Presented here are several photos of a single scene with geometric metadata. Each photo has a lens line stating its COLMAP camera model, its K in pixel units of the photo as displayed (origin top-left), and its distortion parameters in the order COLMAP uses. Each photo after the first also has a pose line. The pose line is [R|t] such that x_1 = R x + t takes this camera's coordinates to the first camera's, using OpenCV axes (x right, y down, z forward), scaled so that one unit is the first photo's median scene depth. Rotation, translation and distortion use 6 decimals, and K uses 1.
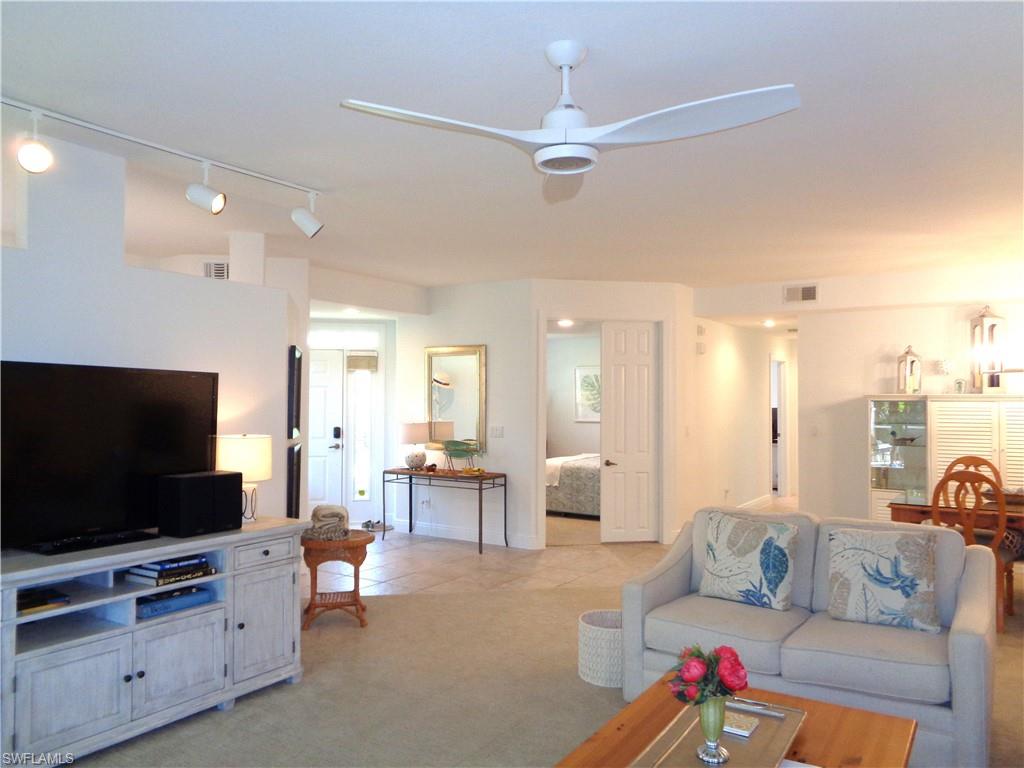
lens RADIAL K [[768.0, 0, 516.7], [0, 768.0, 382.8], [0, 0, 1]] dist [0.010625, -0.008290]
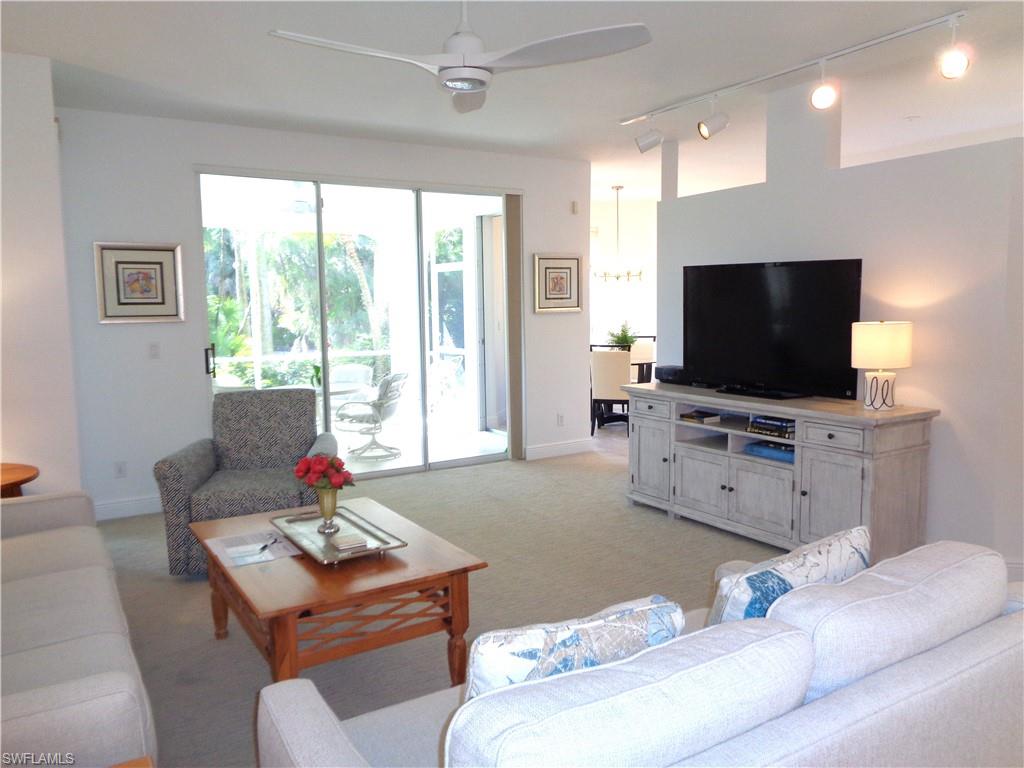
lens RADIAL K [[768.0, 0, 516.7], [0, 768.0, 382.8], [0, 0, 1]] dist [0.010625, -0.008290]
pose [[-0.439390, 0.097886, -0.892947, 0.421343], [0.038758, 0.995185, 0.090022, 0.023493], [0.897460, 0.004946, -0.441069, 0.596064]]
